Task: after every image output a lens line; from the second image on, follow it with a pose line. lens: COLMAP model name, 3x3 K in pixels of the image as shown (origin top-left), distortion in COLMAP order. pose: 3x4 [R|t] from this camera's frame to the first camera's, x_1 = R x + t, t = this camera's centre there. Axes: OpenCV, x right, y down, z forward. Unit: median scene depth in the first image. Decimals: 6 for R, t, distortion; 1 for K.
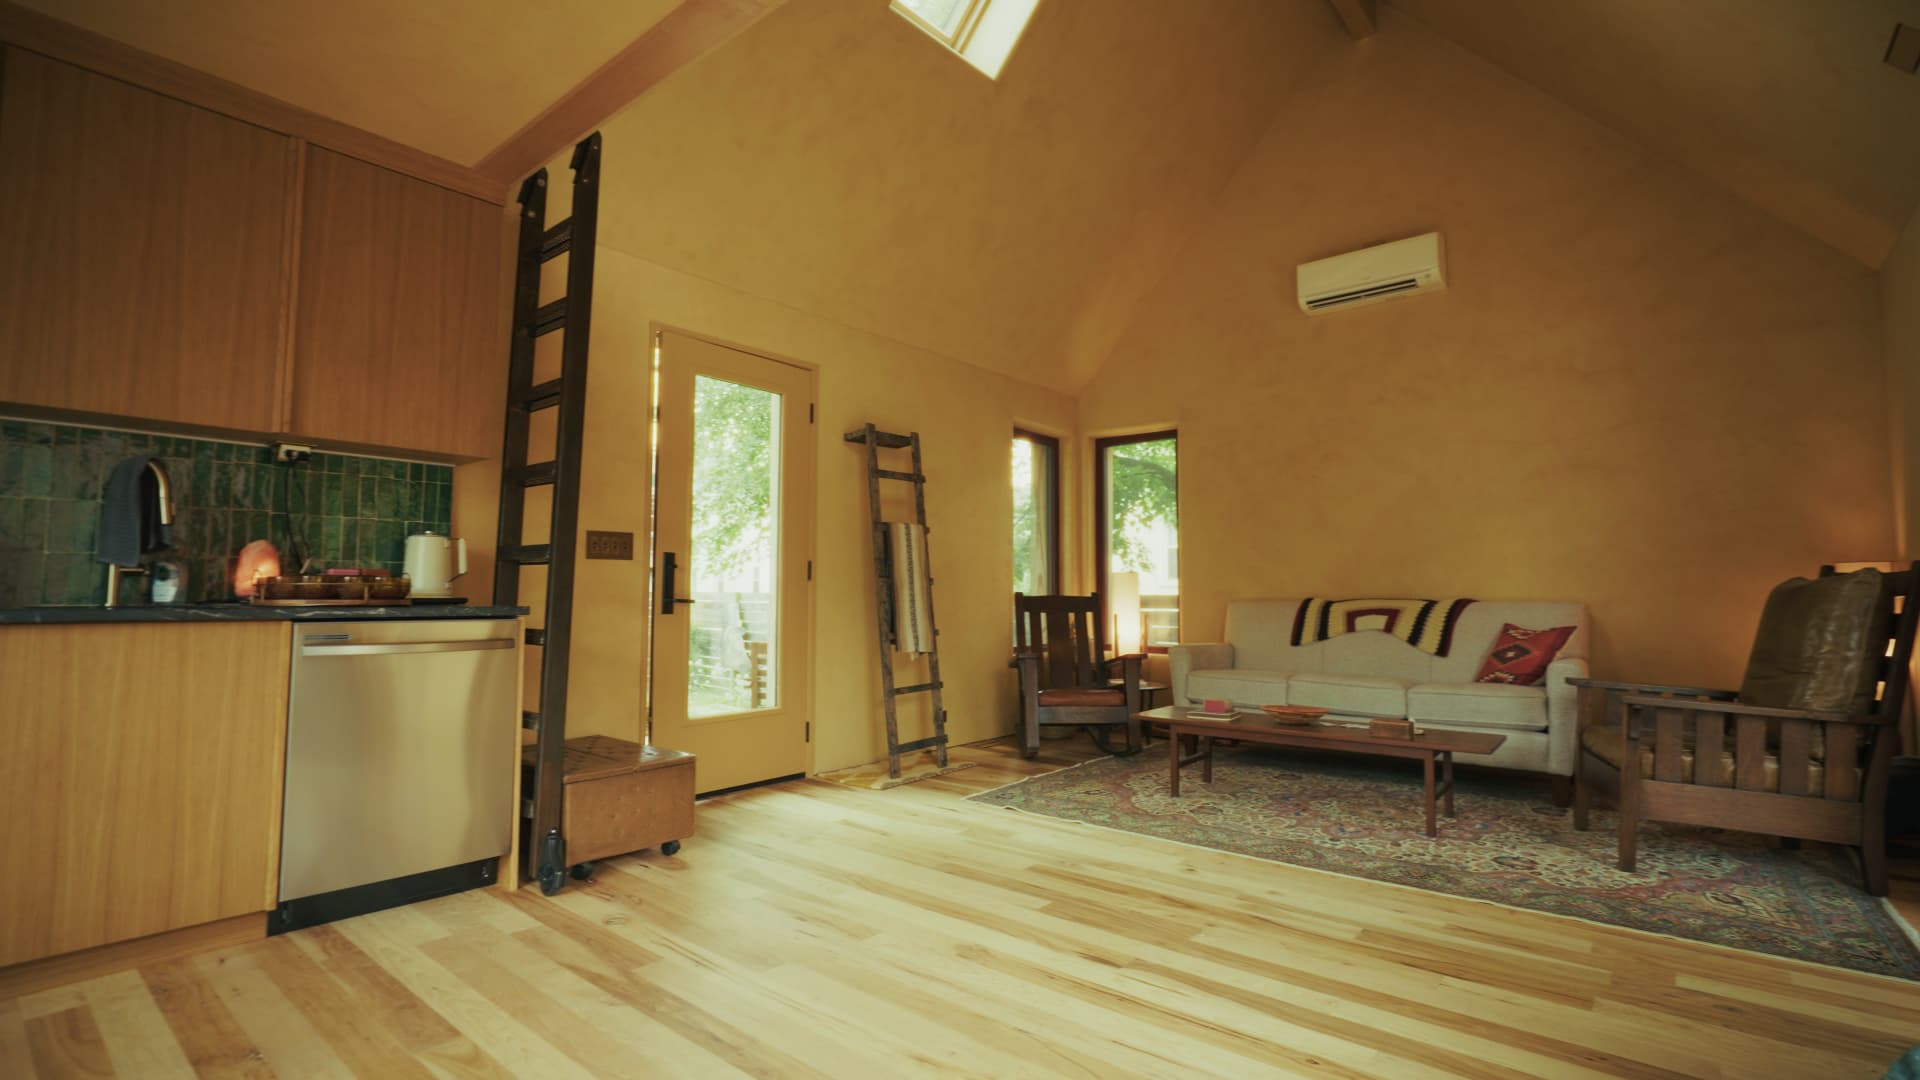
lens RADIAL K [[869.7, 0, 953.9], [0, 869.7, 541.3], [0, 0, 1]] dist [-0.008066, 0.004945]
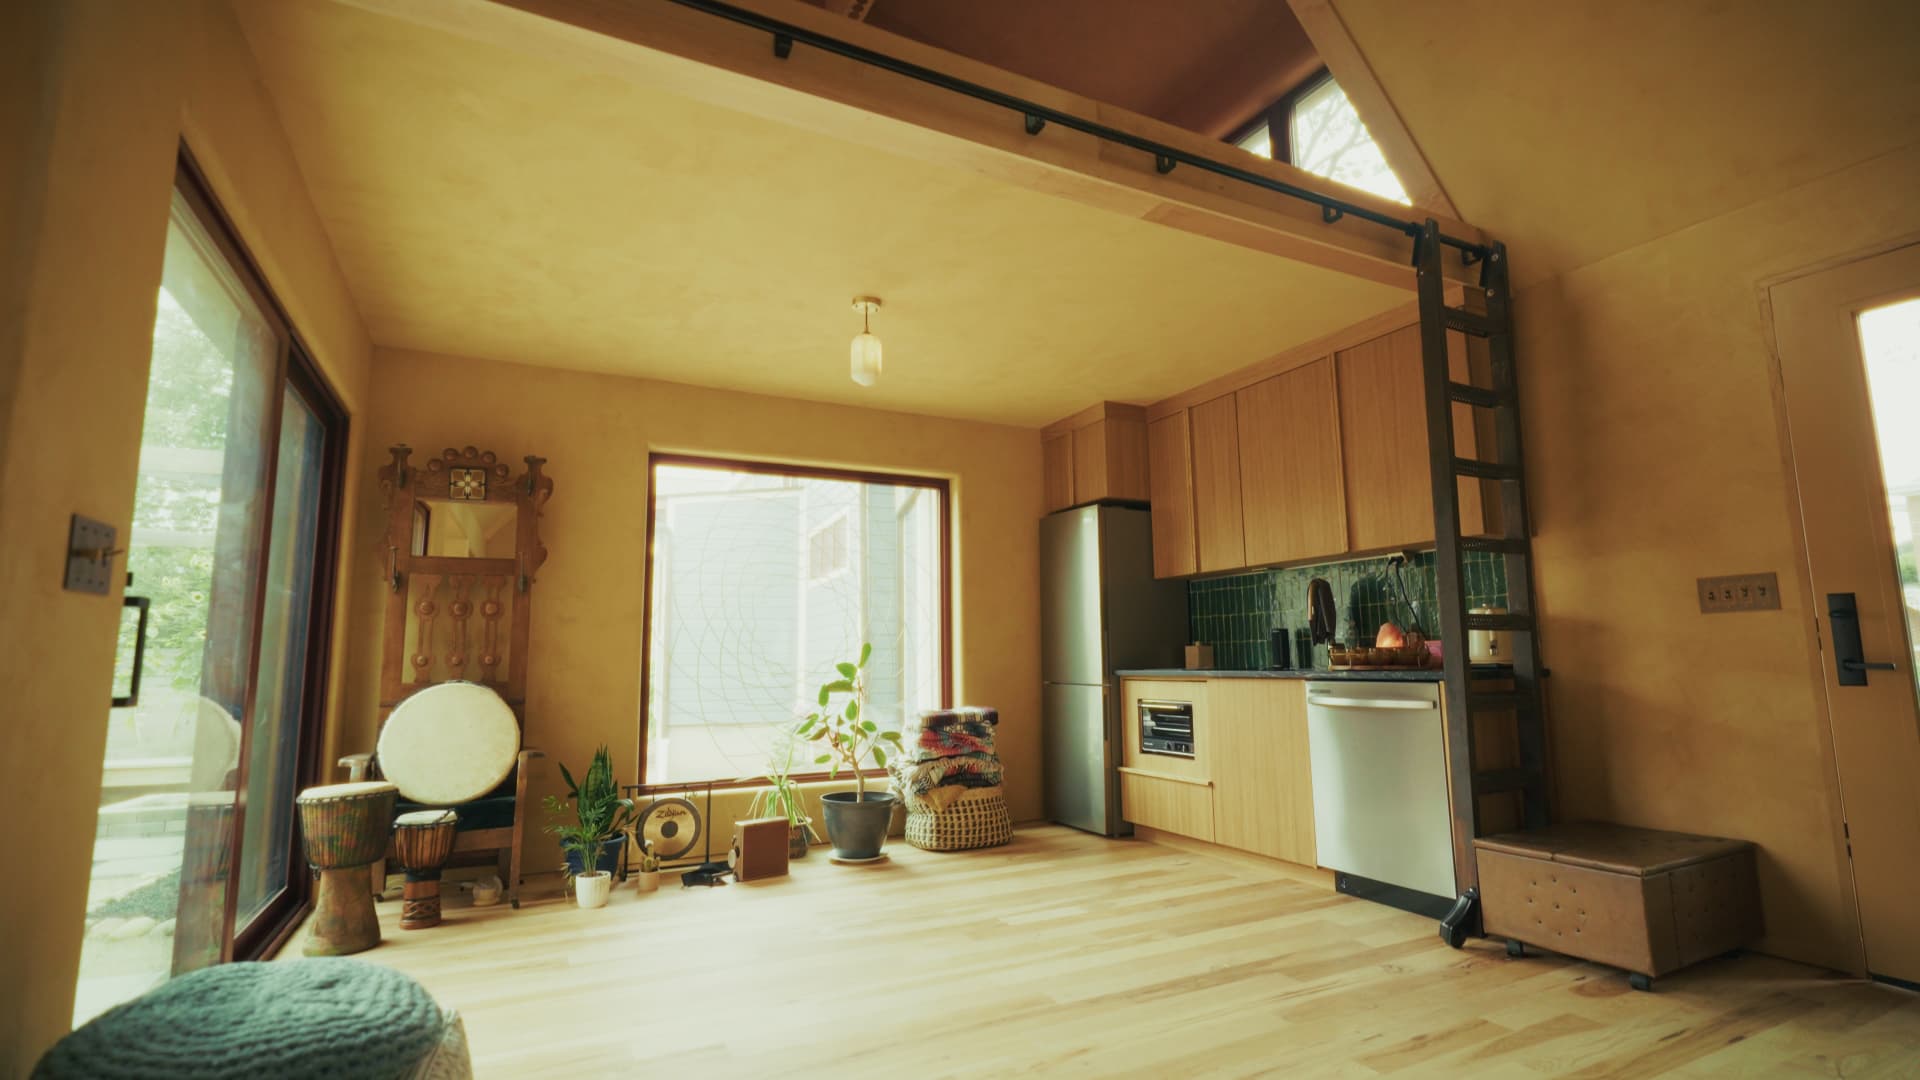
lens RADIAL K [[869.7, 0, 949.4], [0, 869.7, 541.6], [0, 0, 1]] dist [-0.008066, 0.004945]
pose [[-0.386666, -0.127412, -0.913376, 0.611983], [0.066321, 0.984004, -0.165341, 0.042388], [0.919832, -0.124508, -0.372030, 0.678136]]
